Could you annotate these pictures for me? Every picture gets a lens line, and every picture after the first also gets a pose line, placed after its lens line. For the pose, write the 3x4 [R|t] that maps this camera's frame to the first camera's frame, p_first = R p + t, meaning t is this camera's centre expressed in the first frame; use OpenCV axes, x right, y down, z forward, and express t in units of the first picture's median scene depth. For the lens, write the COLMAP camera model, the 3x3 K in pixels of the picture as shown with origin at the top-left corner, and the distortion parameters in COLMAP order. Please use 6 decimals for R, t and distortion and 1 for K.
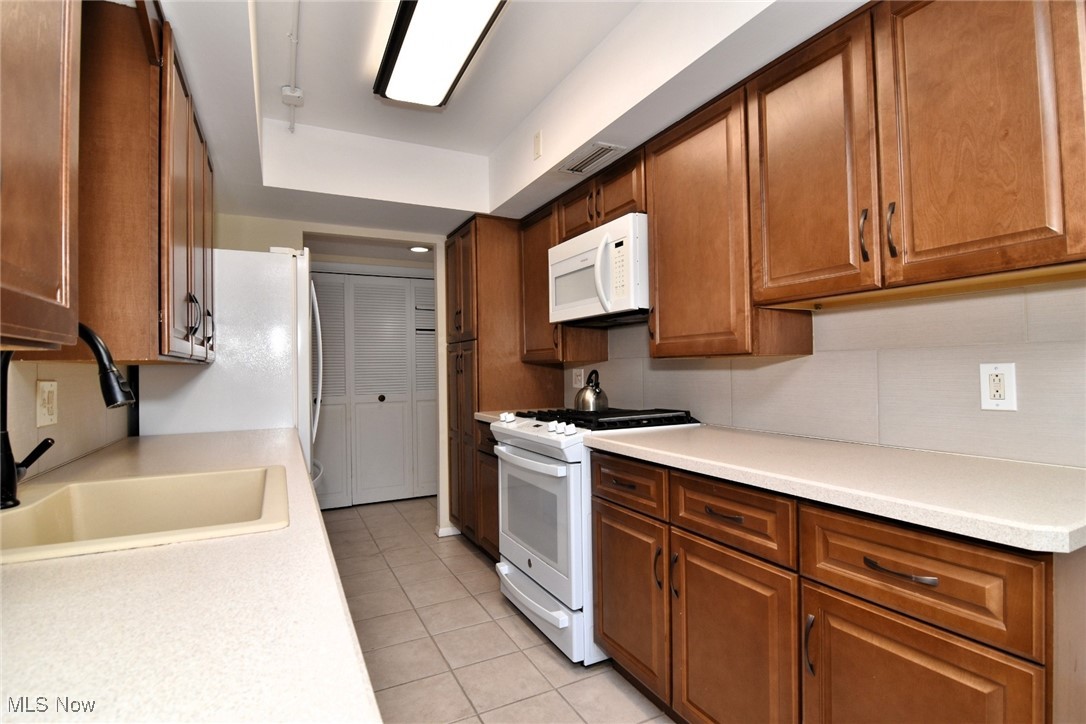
lens RADIAL K [[524.4, 0, 543.0], [0, 524.4, 362.0], [0, 0, 1]] dist [-0.024183, -0.000697]
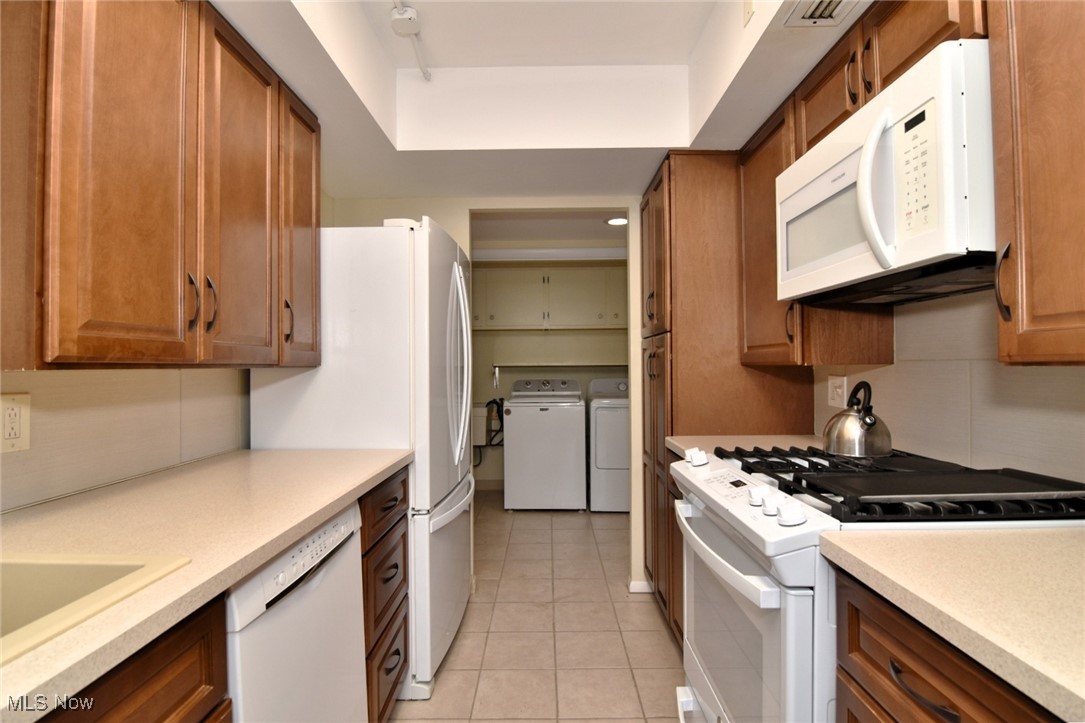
lens RADIAL K [[524.0, 0, 542.5], [0, 524.0, 361.5], [0, 0, 1]] dist [-0.024183, -0.000697]
pose [[0.883842, 0.006027, -0.467748, 0.055716], [-0.002260, 0.999960, 0.008615, -0.010723], [0.467781, -0.006558, 0.883820, 0.360297]]
